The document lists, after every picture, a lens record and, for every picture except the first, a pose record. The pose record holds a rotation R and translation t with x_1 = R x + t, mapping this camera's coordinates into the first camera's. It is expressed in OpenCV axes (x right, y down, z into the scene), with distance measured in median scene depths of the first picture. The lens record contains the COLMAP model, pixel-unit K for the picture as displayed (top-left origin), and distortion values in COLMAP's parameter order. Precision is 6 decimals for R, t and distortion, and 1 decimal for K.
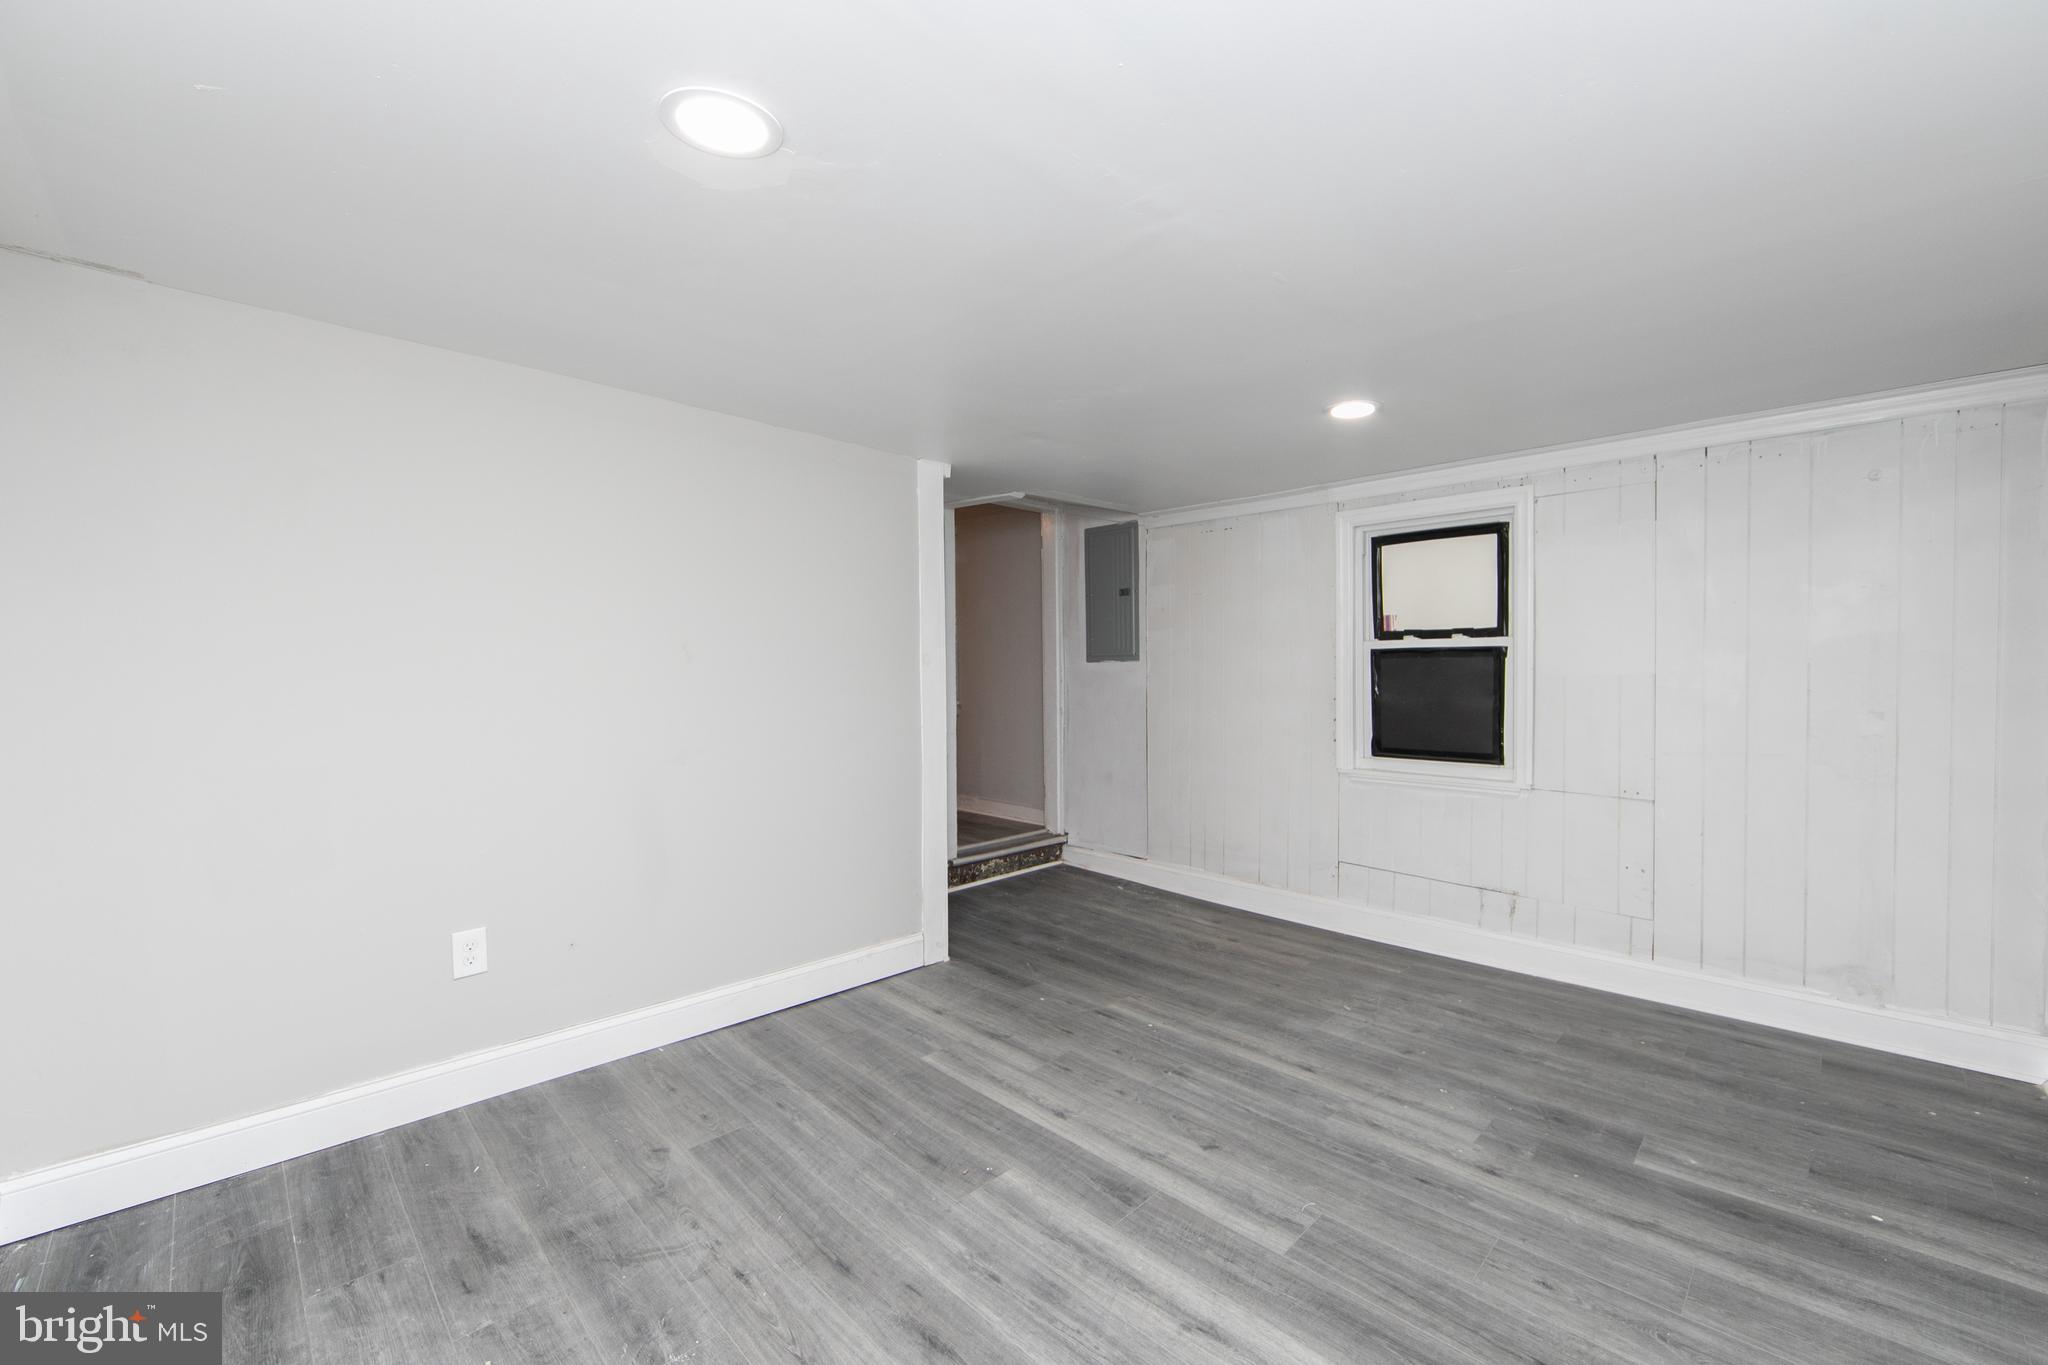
lens RADIAL K [[818.4, 0, 1030.6], [0, 818.4, 679.1], [0, 0, 1]] dist [-0.003146, -0.000533]
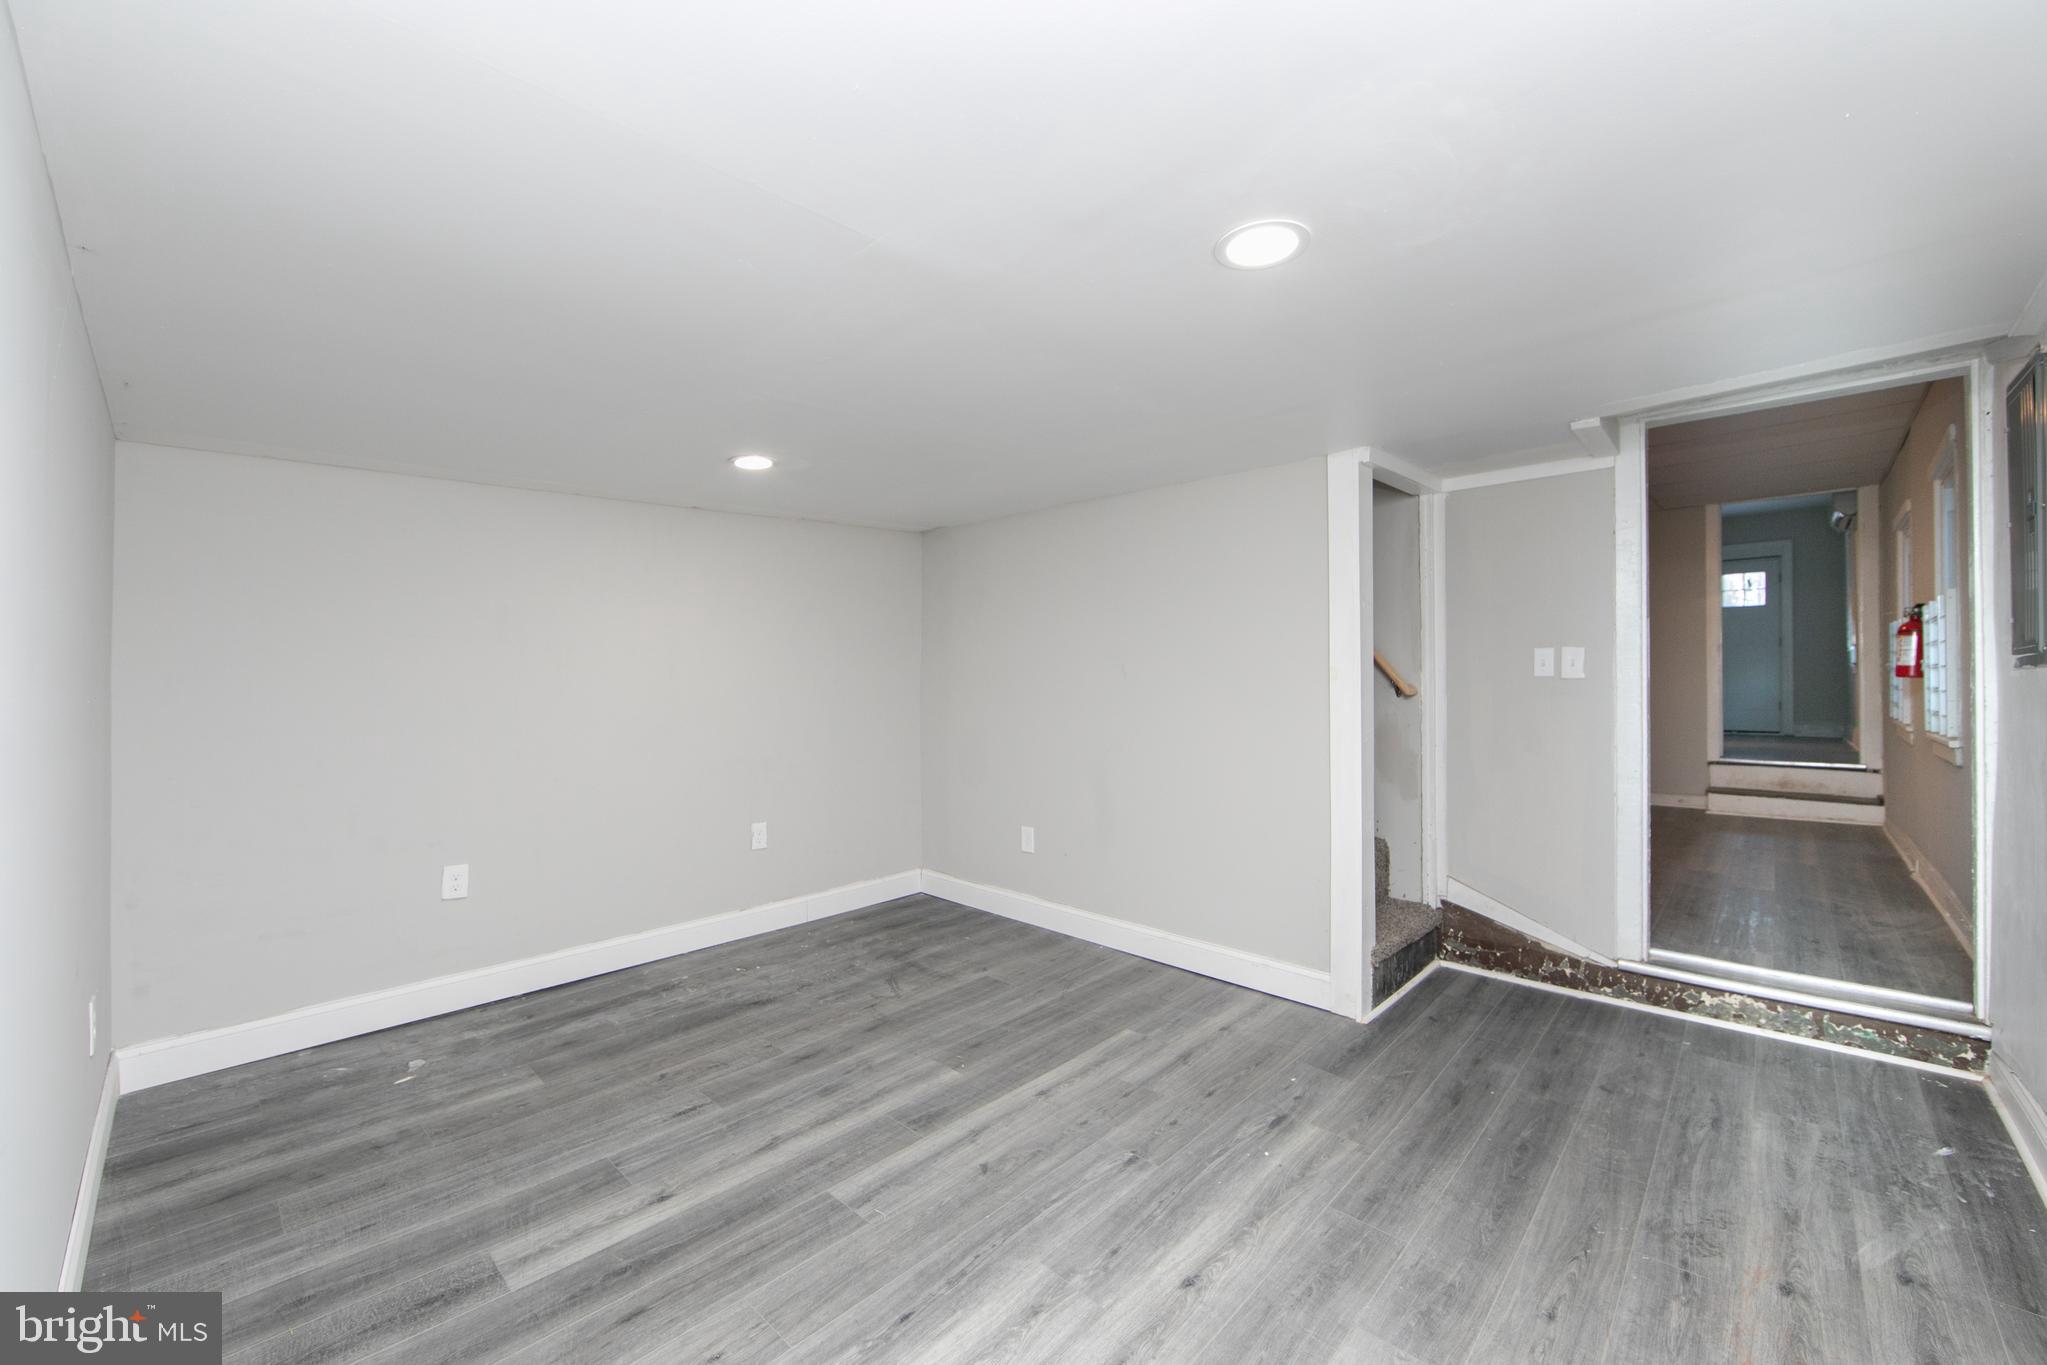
lens RADIAL K [[818.0, 0, 1030.1], [0, 818.0, 679.1], [0, 0, 1]] dist [-0.003146, -0.000533]
pose [[0.032640, -0.003307, -0.999462, 0.982408], [-0.010513, 0.999938, -0.003652, -0.008580], [0.999412, 0.010626, 0.032603, 0.830808]]
